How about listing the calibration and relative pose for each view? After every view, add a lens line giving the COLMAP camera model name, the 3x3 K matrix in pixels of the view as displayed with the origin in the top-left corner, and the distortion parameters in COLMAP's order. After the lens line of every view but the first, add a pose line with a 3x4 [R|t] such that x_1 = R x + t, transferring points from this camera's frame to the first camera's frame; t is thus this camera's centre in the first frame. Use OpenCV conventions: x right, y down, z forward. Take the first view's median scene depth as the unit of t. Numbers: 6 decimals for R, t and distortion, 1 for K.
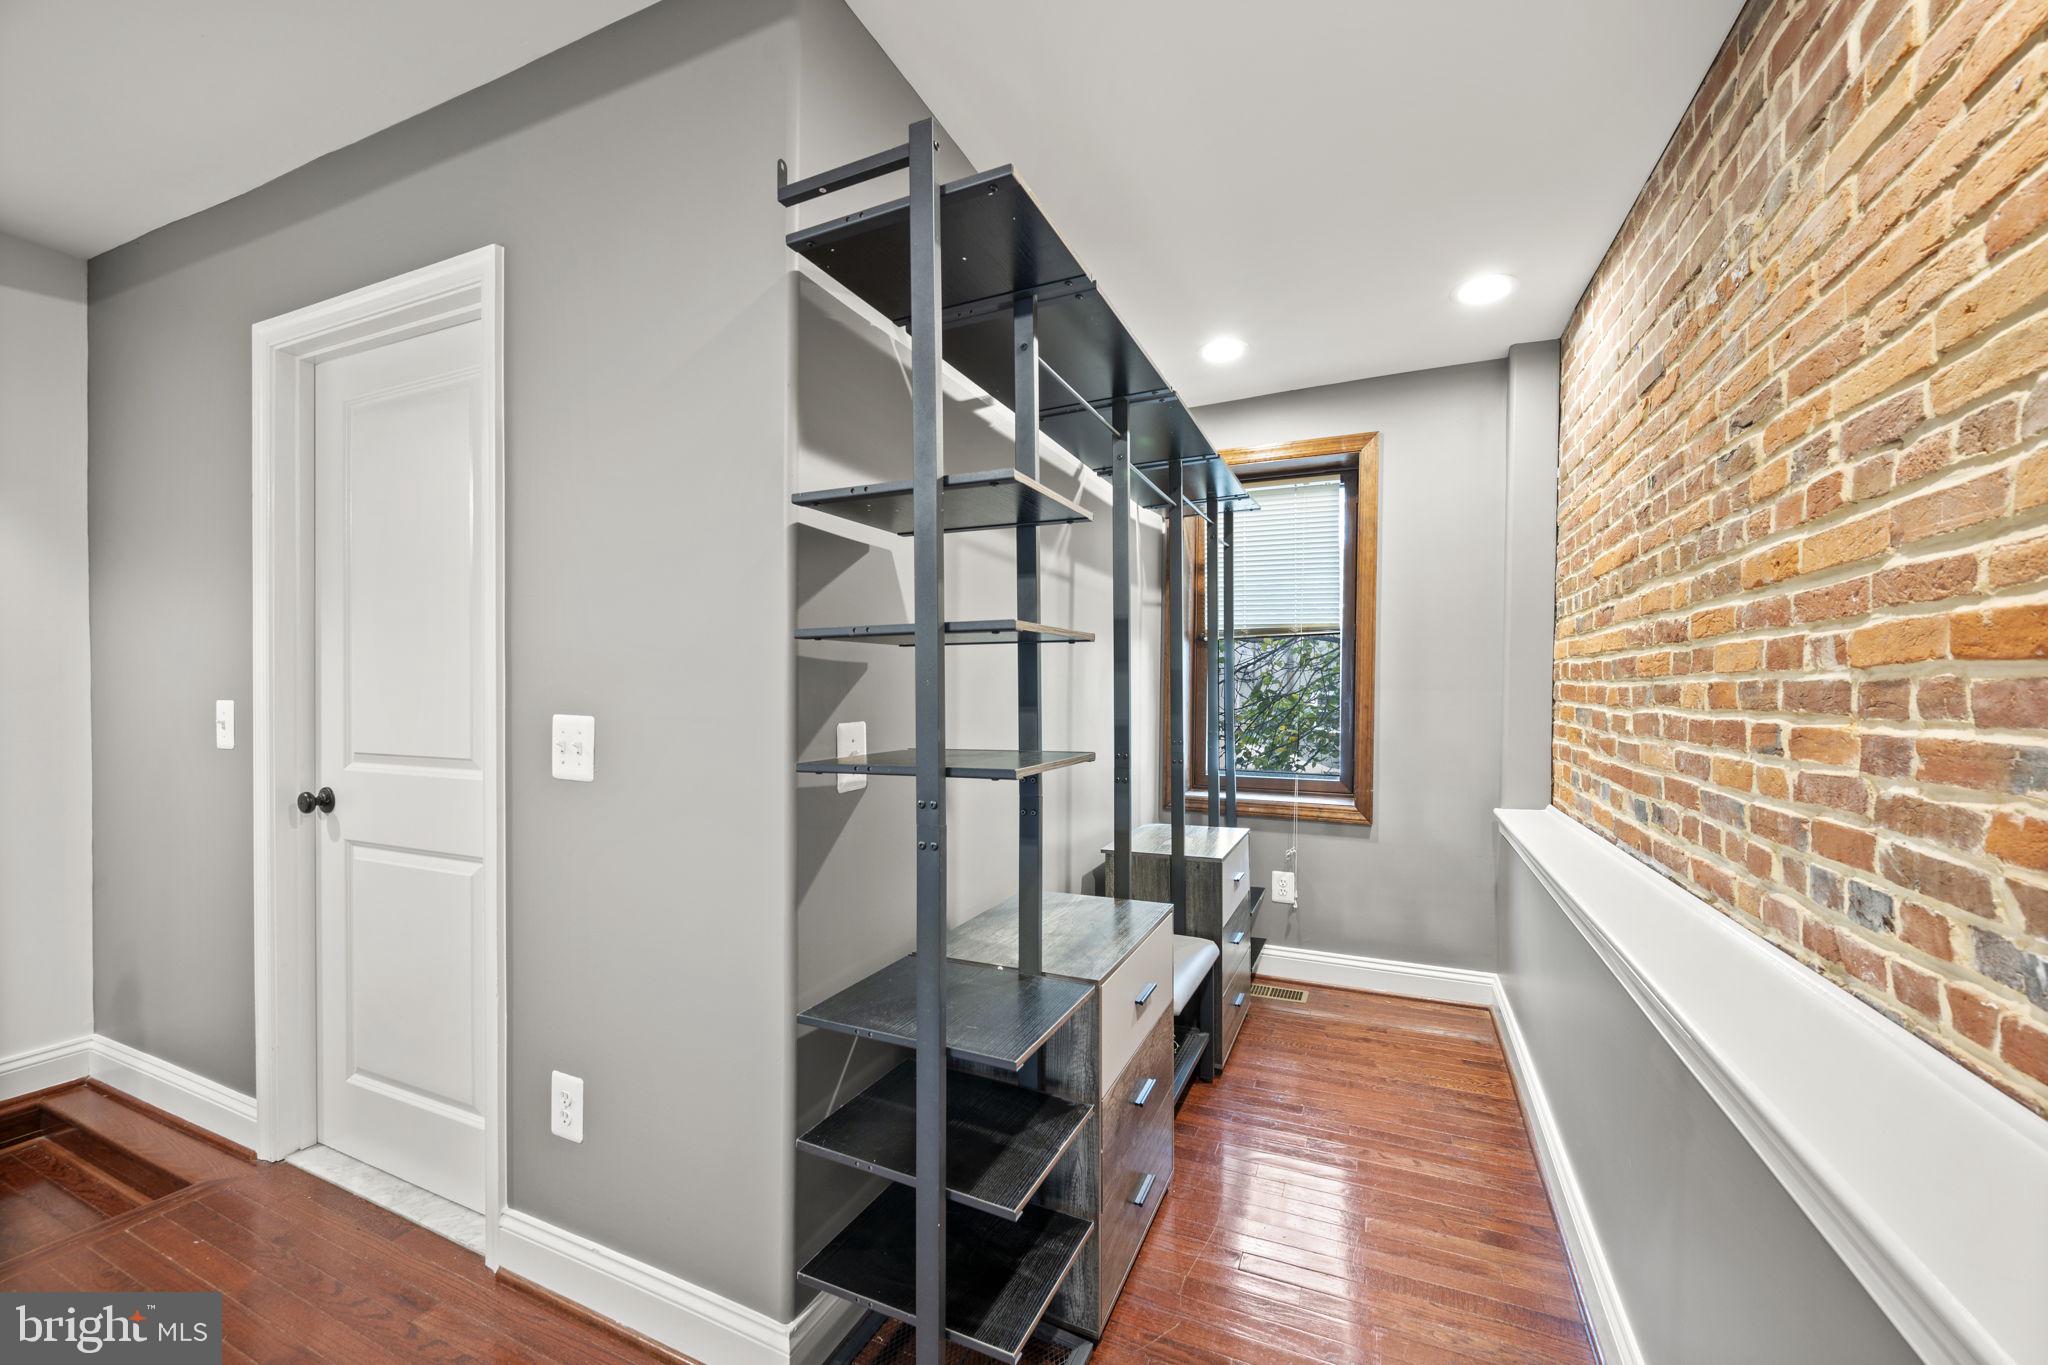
lens RADIAL K [[799.4, 0, 1016.1], [0, 799.4, 708.1], [0, 0, 1]] dist [-0.000914, -0.000170]
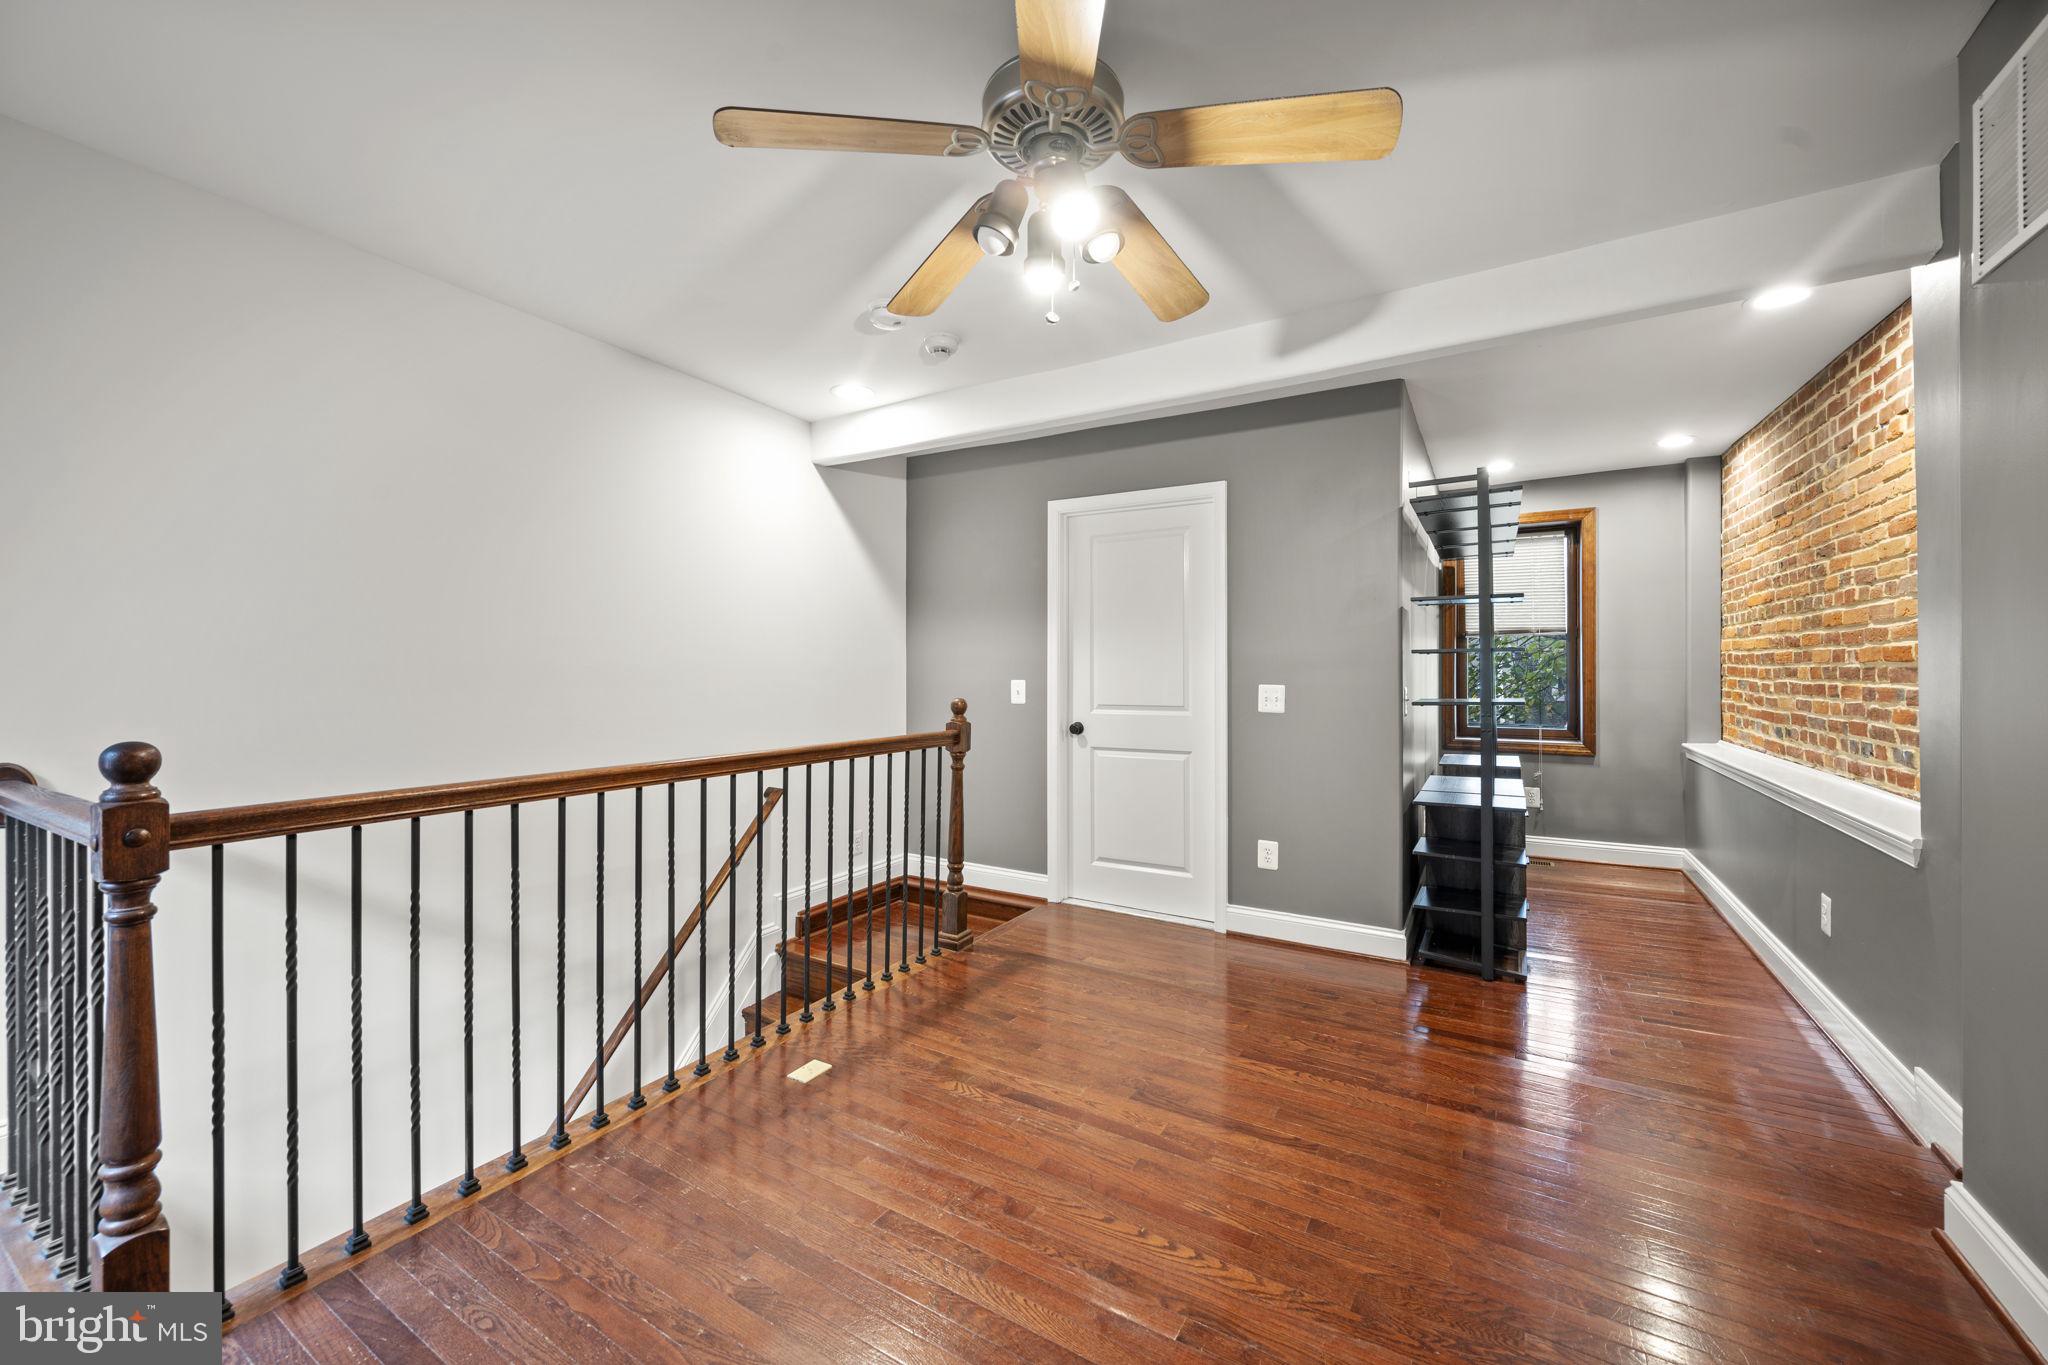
lens RADIAL K [[800.7, 0, 1026.9], [0, 800.7, 671.4], [0, 0, 1]] dist [0.000070, -0.000137]
pose [[0.995200, -0.007130, -0.097598, -0.938474], [0.005064, 0.999758, -0.021396, 0.014474], [0.097727, 0.020799, 0.994996, -1.239707]]
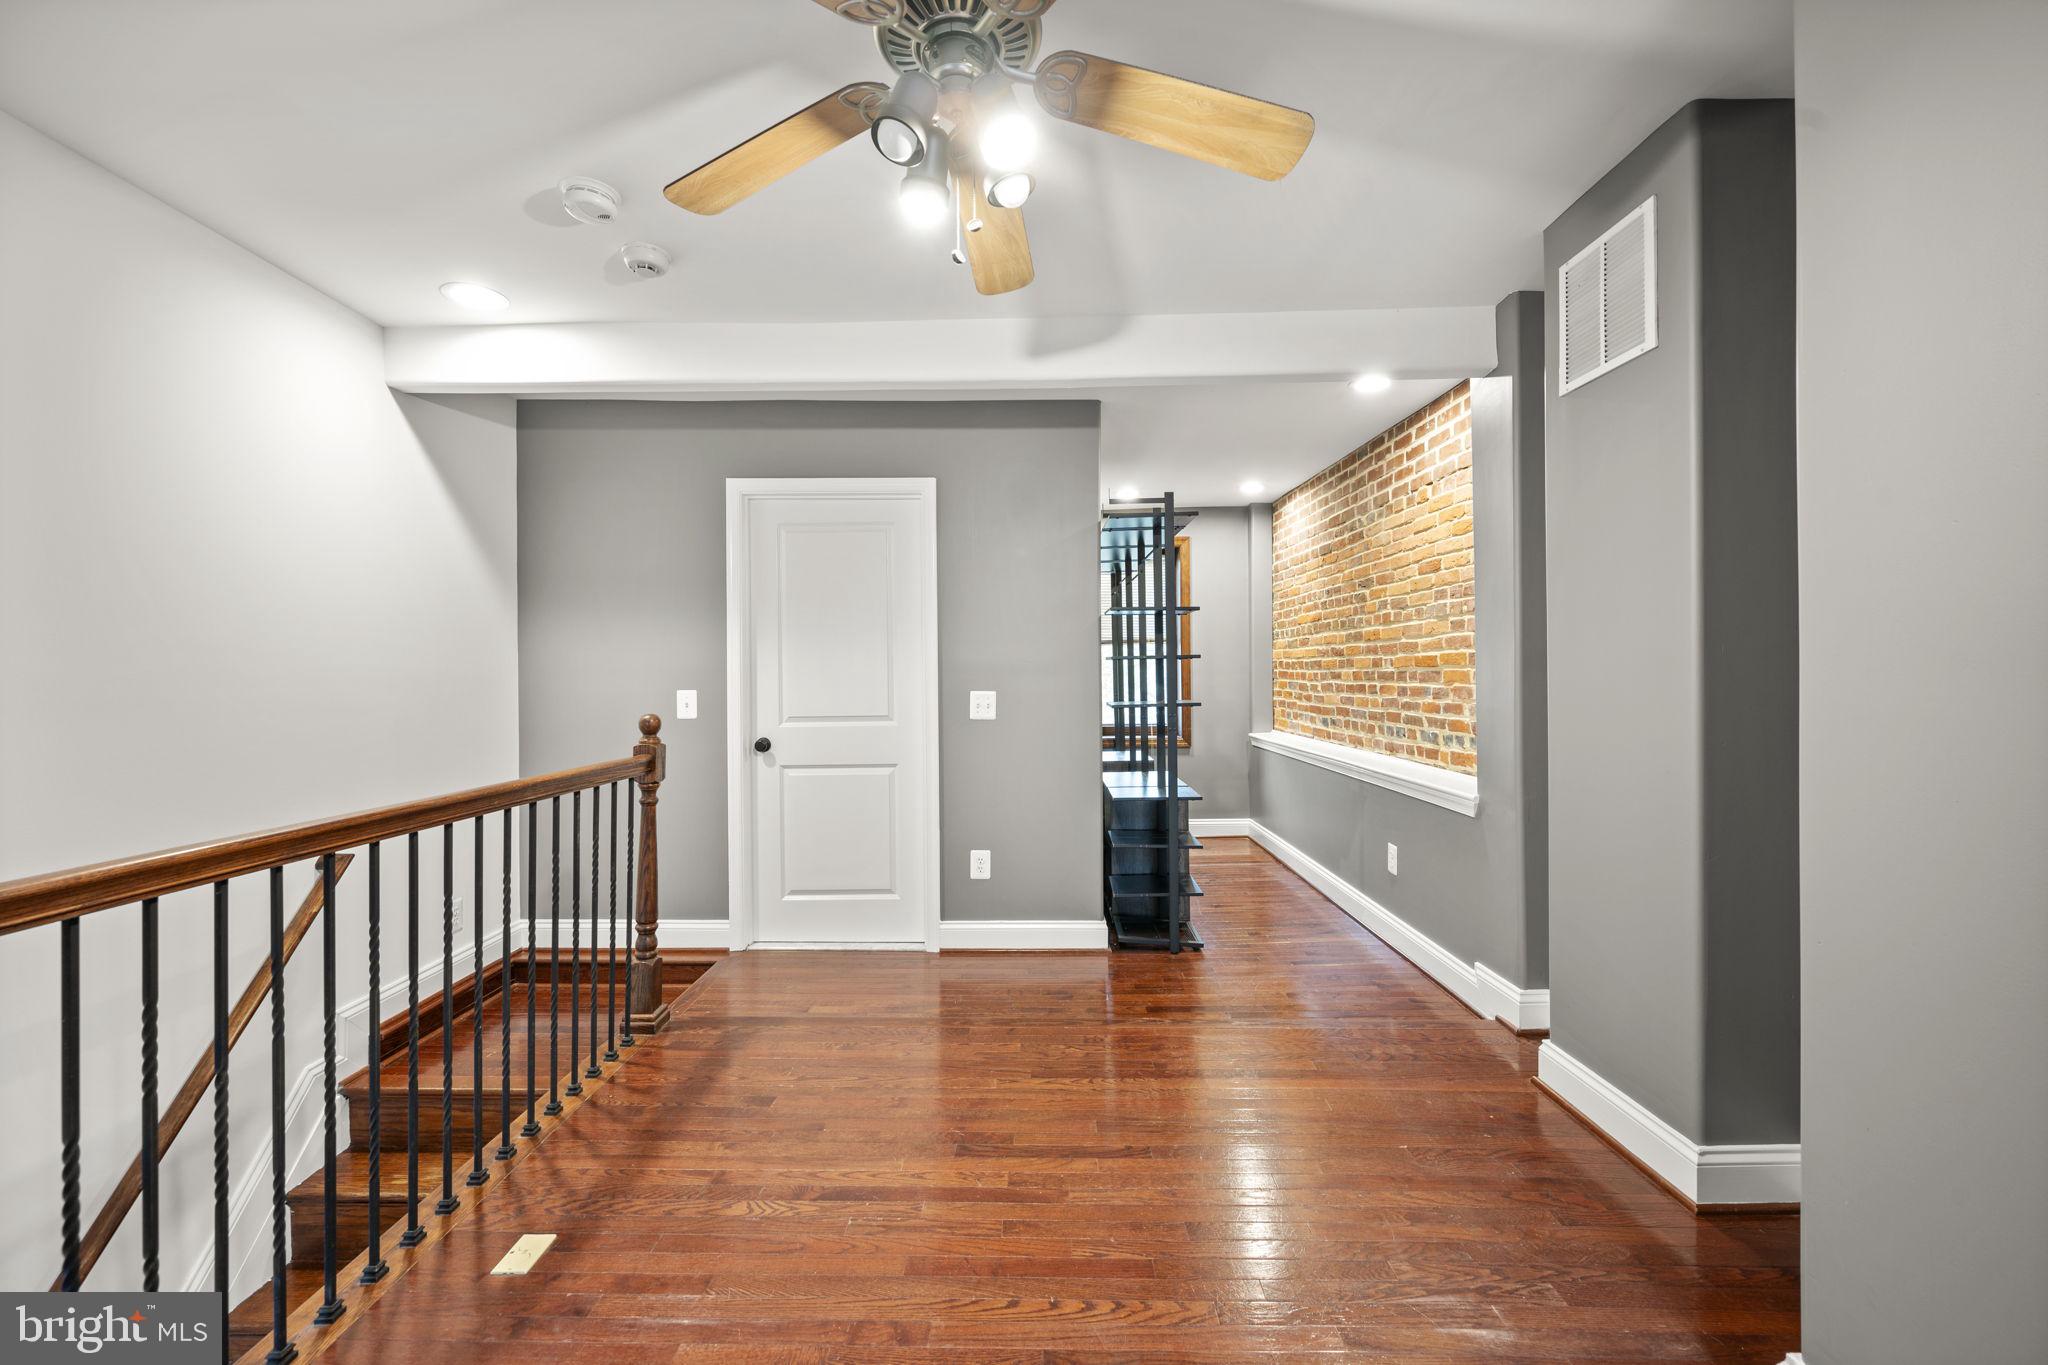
lens RADIAL K [[825.5, 0, 1025.9], [0, 825.5, 679.8], [0, 0, 1]] dist [-0.000895, -0.000209]
pose [[0.909381, -0.015785, 0.415666, -1.273104], [0.022810, 0.999669, -0.011939, 0.006897], [-0.415339, 0.020338, 0.909439, -1.071847]]
